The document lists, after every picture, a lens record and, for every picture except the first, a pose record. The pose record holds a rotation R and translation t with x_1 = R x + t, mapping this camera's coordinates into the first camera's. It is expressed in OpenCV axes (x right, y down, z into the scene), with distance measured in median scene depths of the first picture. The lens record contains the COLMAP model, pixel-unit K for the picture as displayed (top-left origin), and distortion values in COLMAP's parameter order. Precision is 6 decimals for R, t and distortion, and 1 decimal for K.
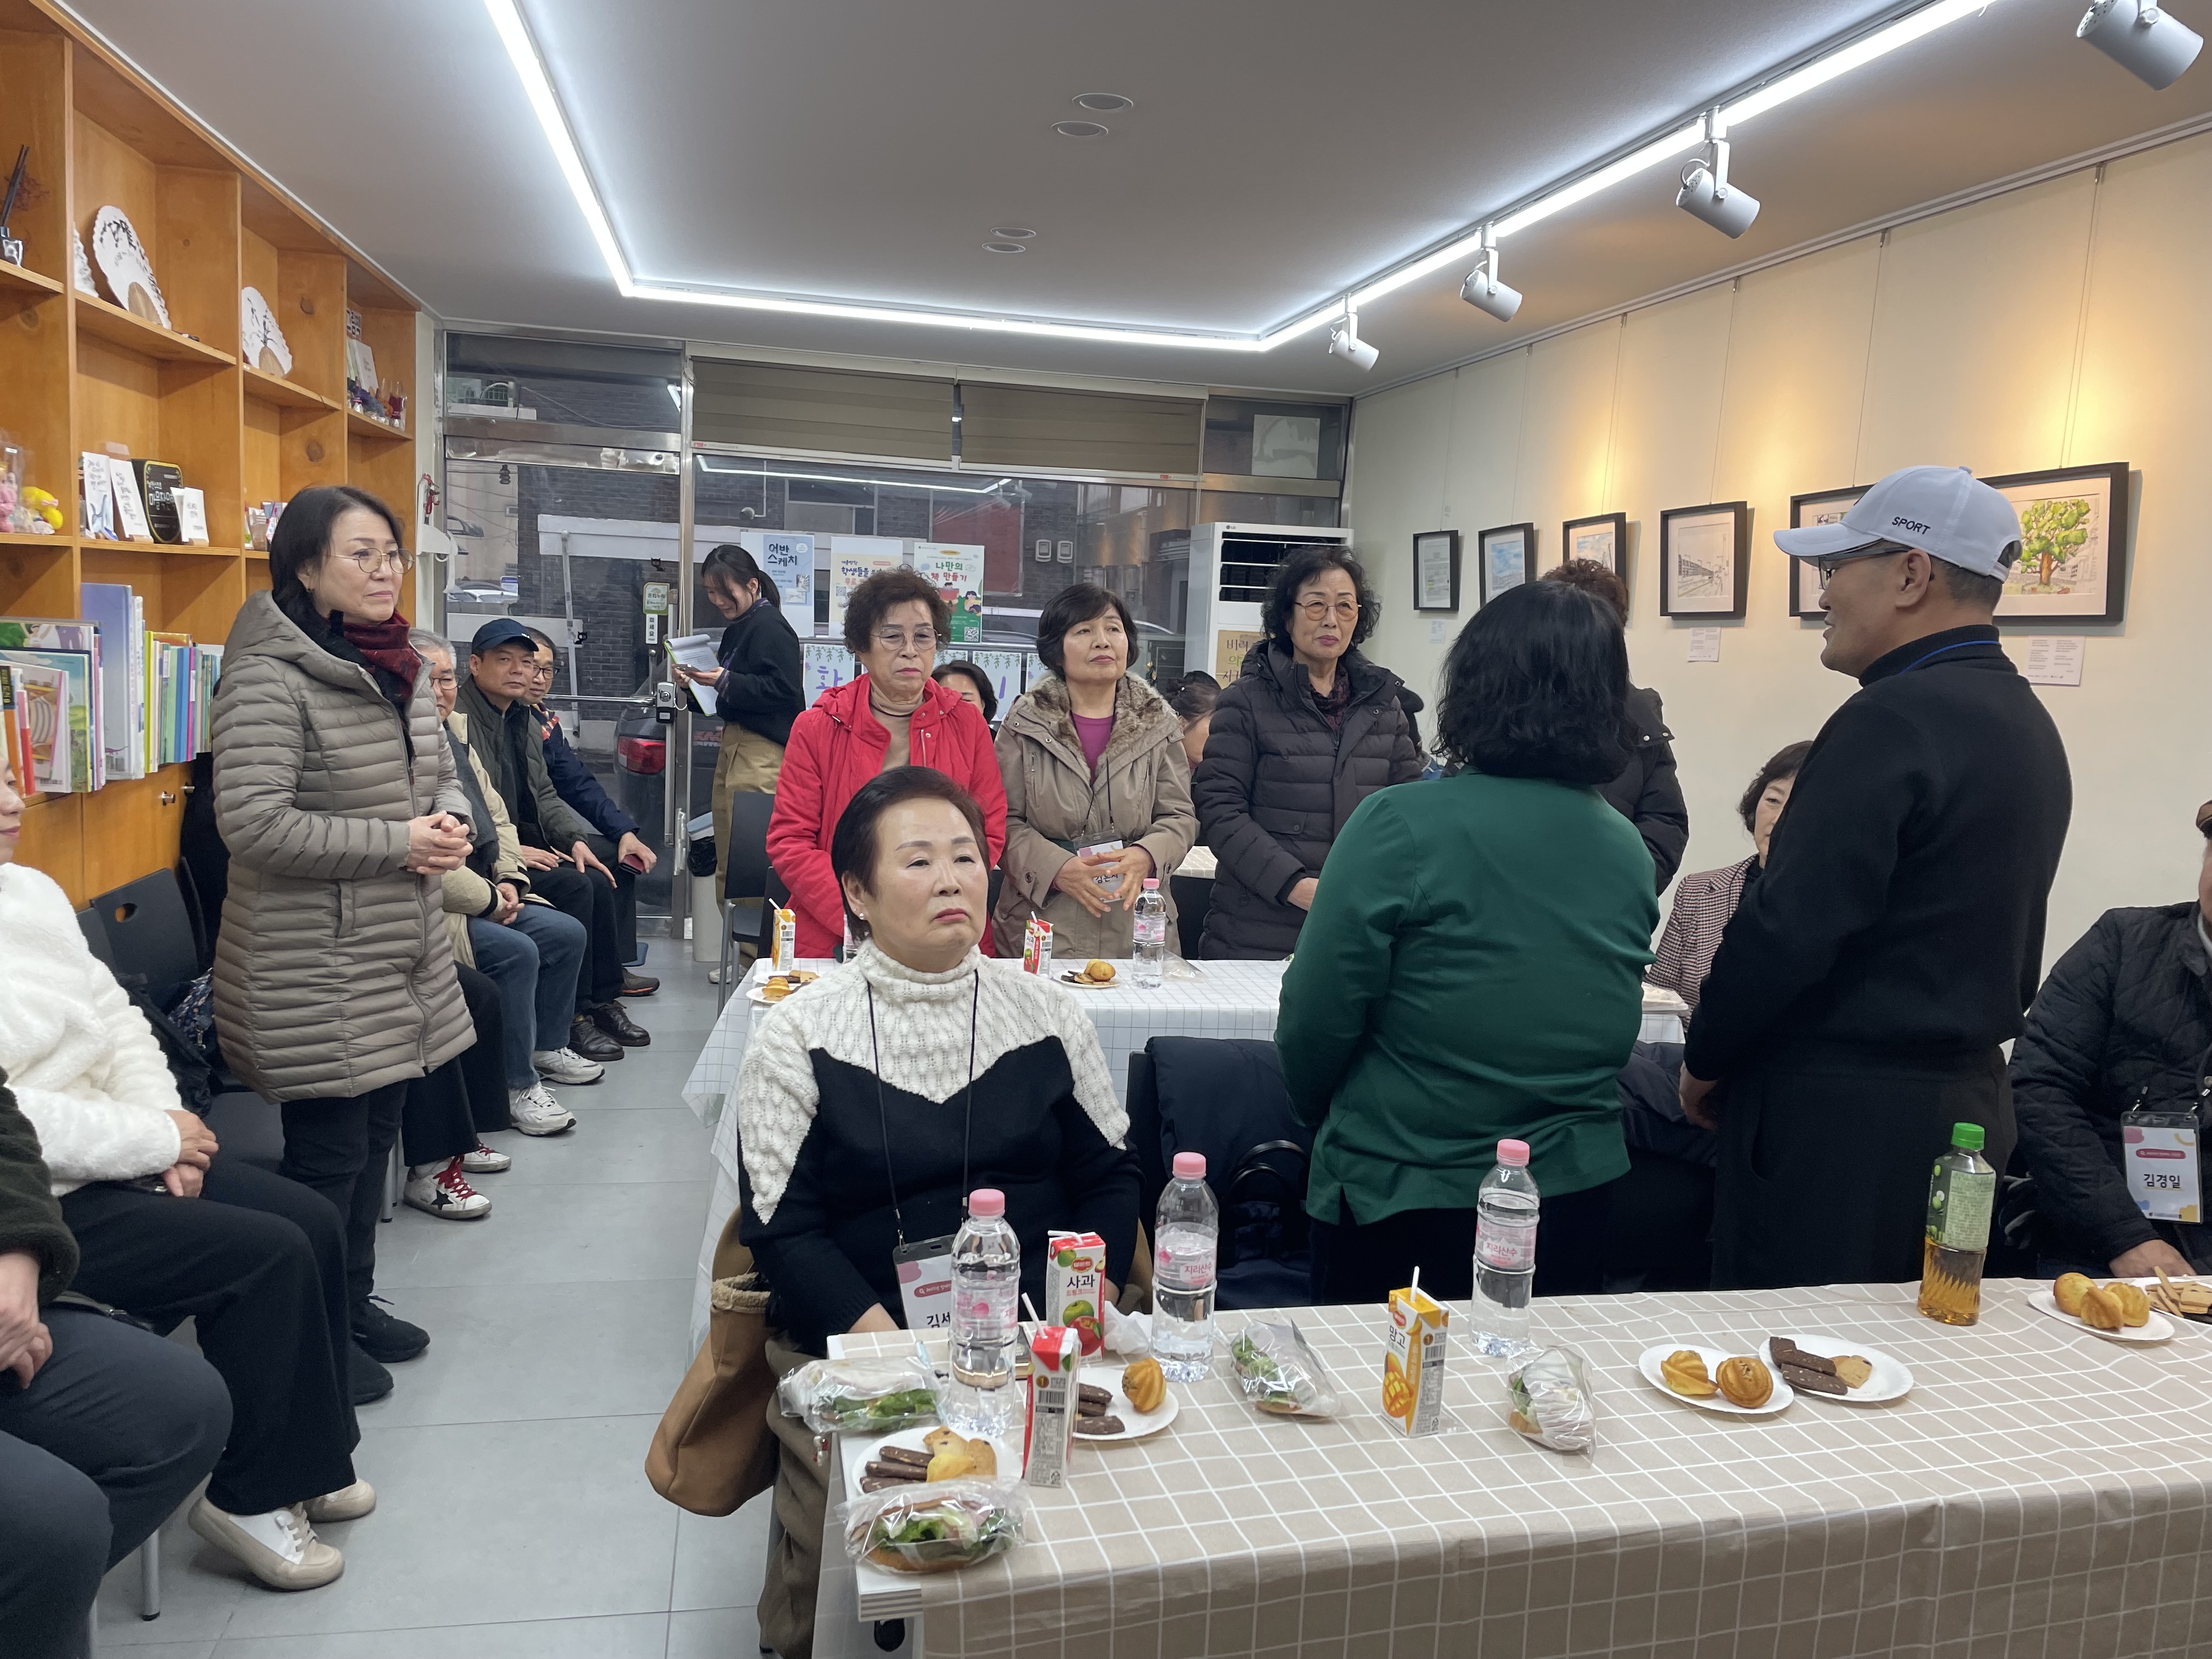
lens RADIAL K [[1666.5, 0, 1124.8], [0, 1666.5, 835.0], [0, 0, 1]] dist [0.063929, -0.071072]
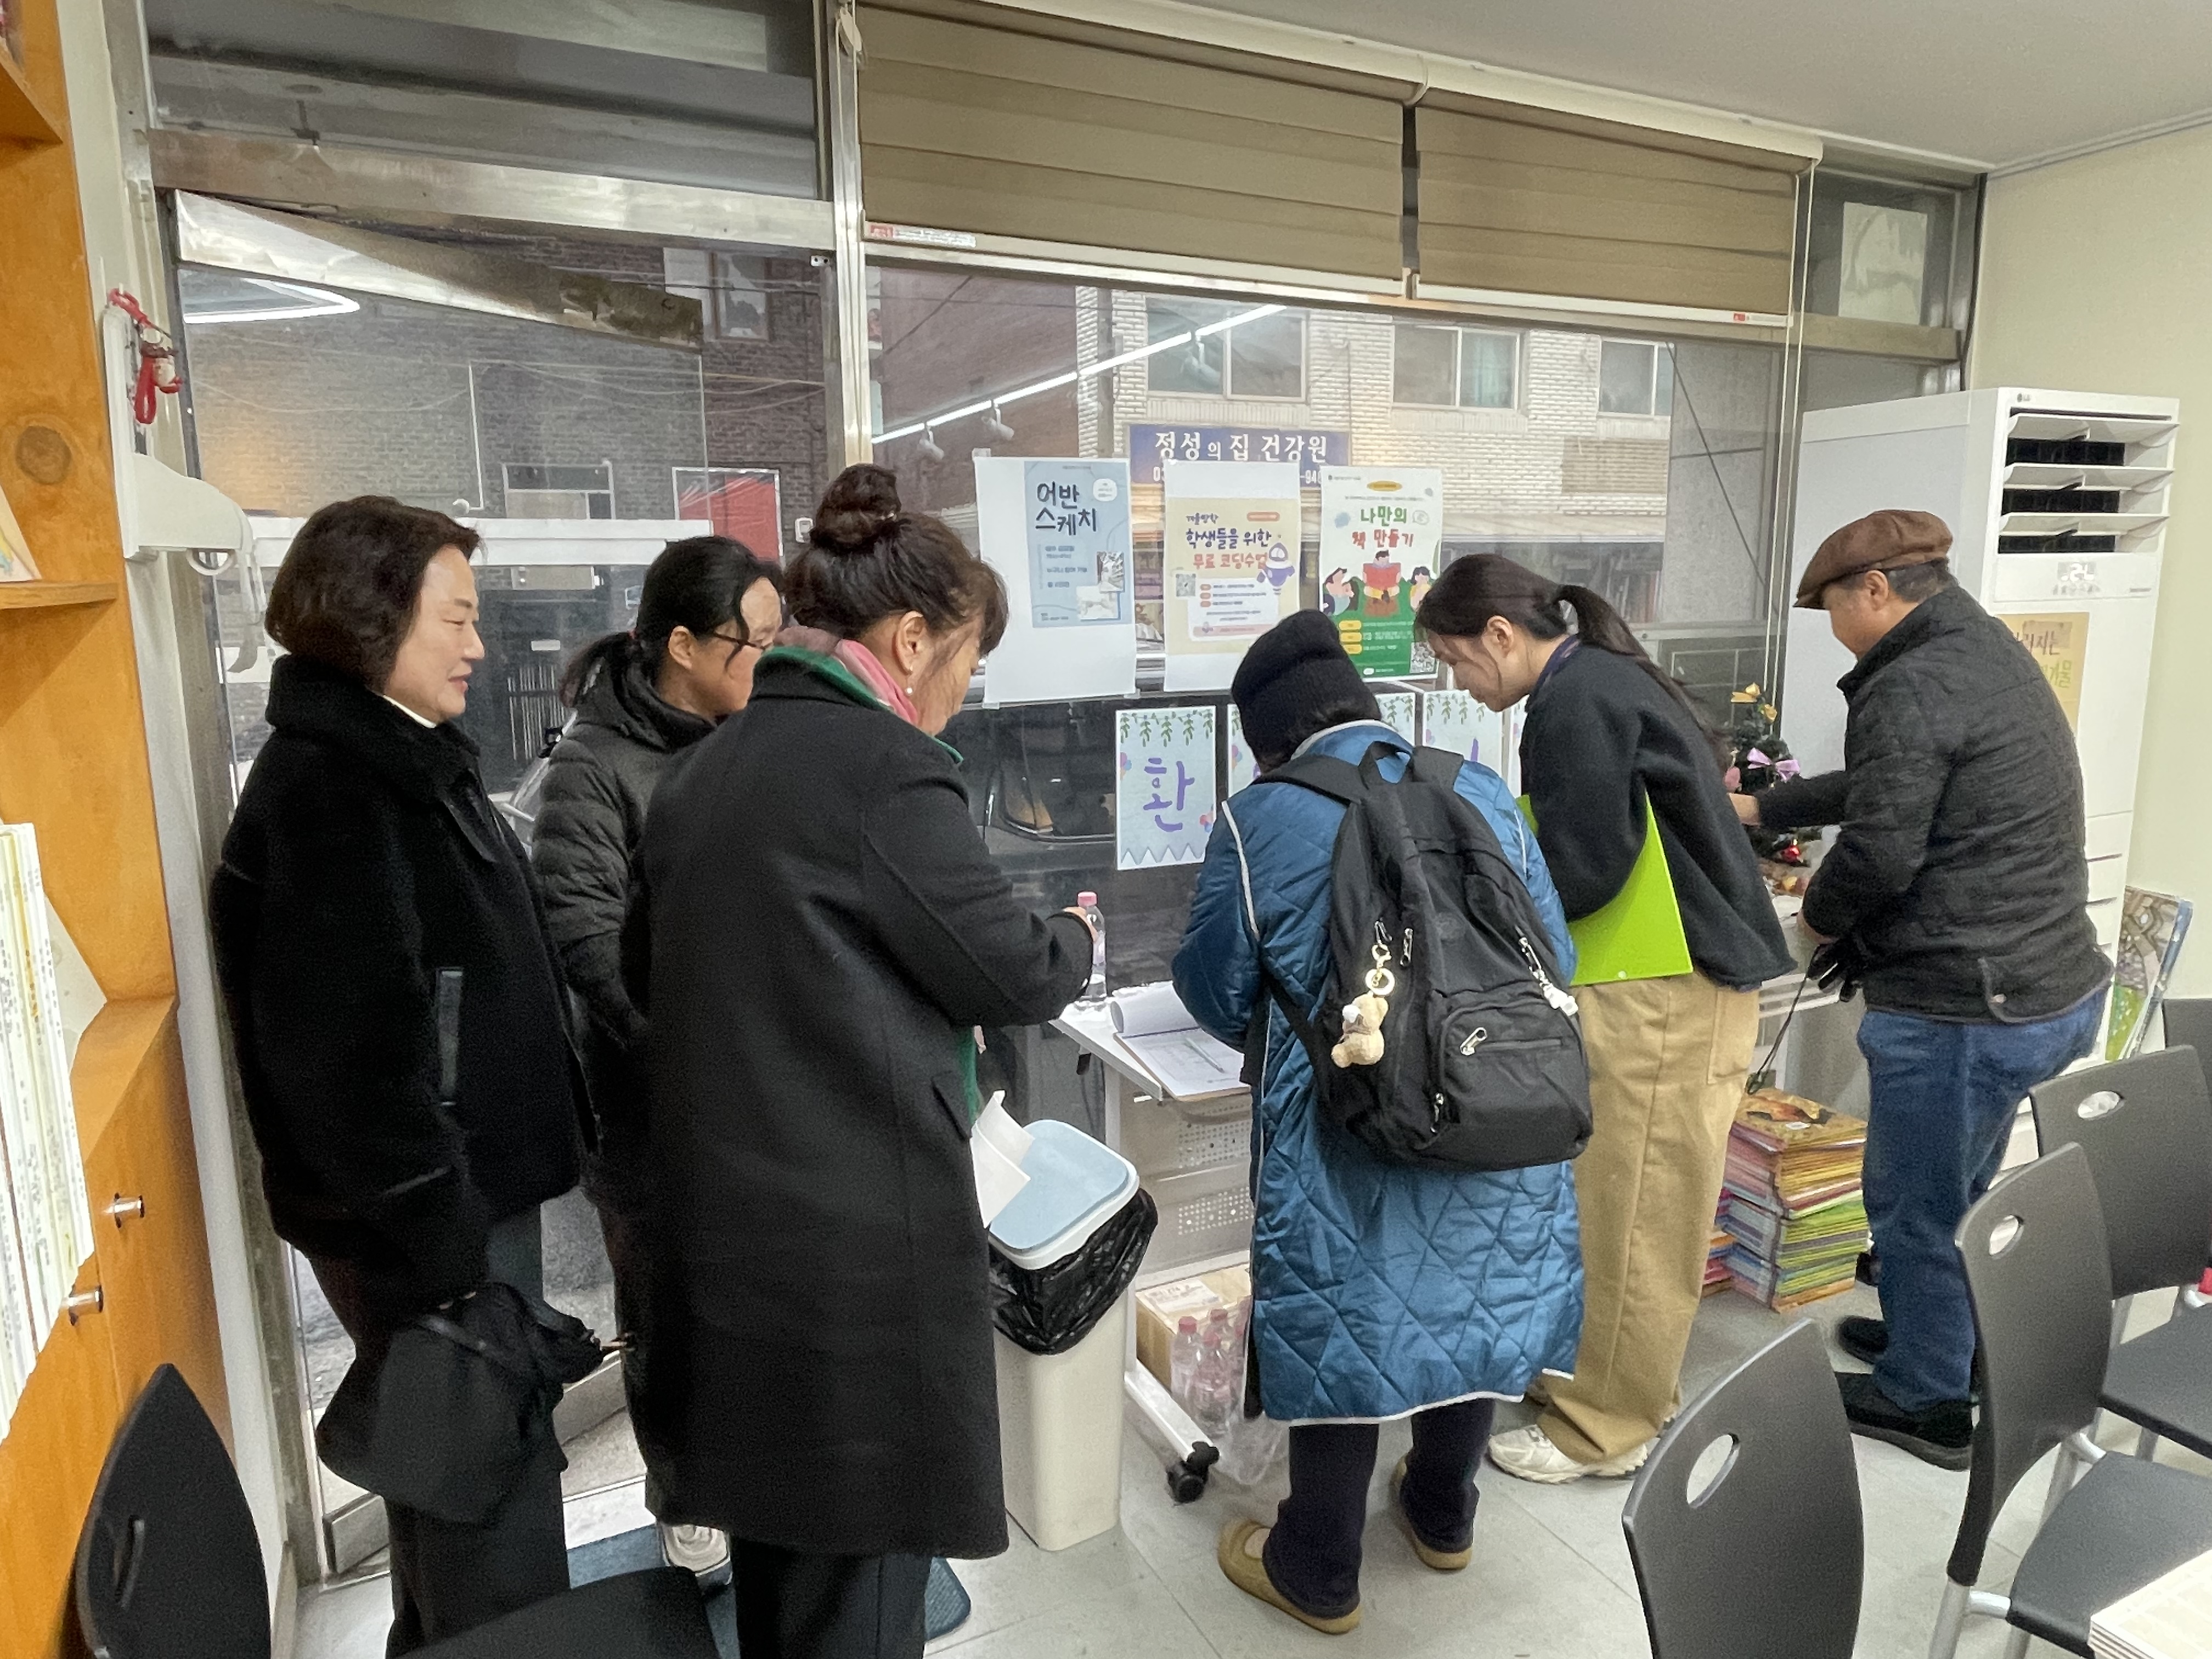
lens RADIAL K [[1420.9, 0, 1106.3], [0, 1420.9, 837.5], [0, 0, 1]] dist [-0.018295, 0.014699]
pose [[0.967896, -0.102469, 0.229514, -0.499283], [0.091644, 0.994138, 0.057367, -0.182342], [-0.234047, -0.034492, 0.971613, 1.132521]]
